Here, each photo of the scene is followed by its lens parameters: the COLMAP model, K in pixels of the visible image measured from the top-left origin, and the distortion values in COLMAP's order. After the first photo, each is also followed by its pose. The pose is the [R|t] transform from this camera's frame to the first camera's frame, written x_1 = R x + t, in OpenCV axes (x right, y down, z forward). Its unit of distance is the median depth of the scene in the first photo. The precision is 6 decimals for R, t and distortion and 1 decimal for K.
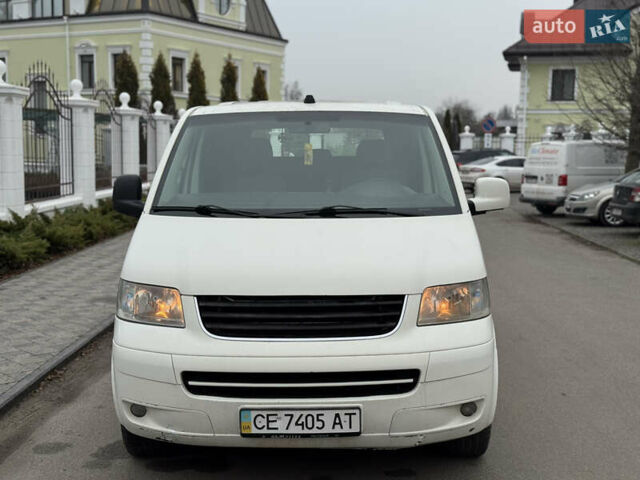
lens RADIAL K [[881.7, 0, 320.0], [0, 881.7, 240.0], [0, 0, 1]] dist [0.095756, -0.118368]
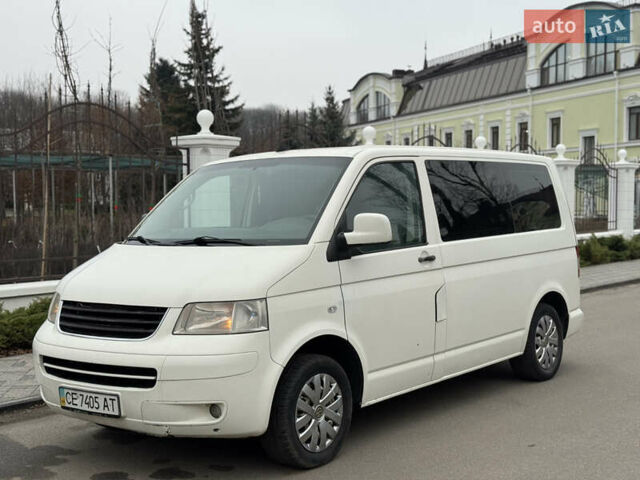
lens RADIAL K [[854.4, 0, 320.0], [0, 854.4, 240.0], [0, 0, 1]] dist [0.147076, -0.055662]
pose [[0.800169, 0.010293, -0.599686, 0.967128], [-0.044736, 0.998092, -0.042561, 0.010236], [0.598104, 0.060883, 0.799103, 0.178625]]
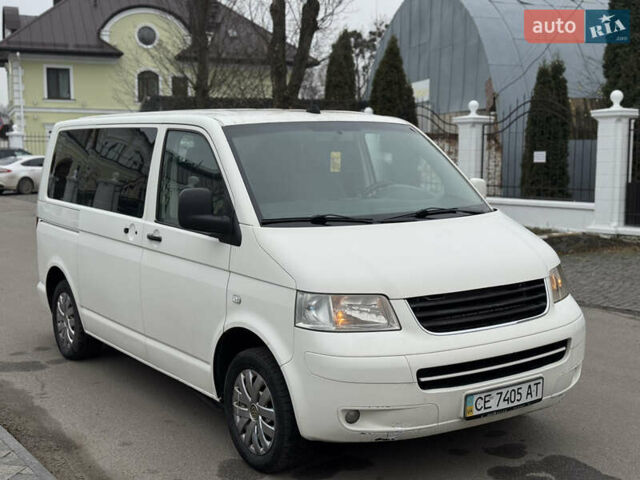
lens RADIAL K [[881.7, 0, 320.0], [0, 881.7, 240.0], [0, 0, 1]] dist [0.095756, -0.118368]
pose [[0.816844, -0.068226, 0.572809, -0.835166], [0.066729, 0.997491, 0.023651, -0.039459], [-0.572986, 0.018903, 0.819347, 0.189237]]
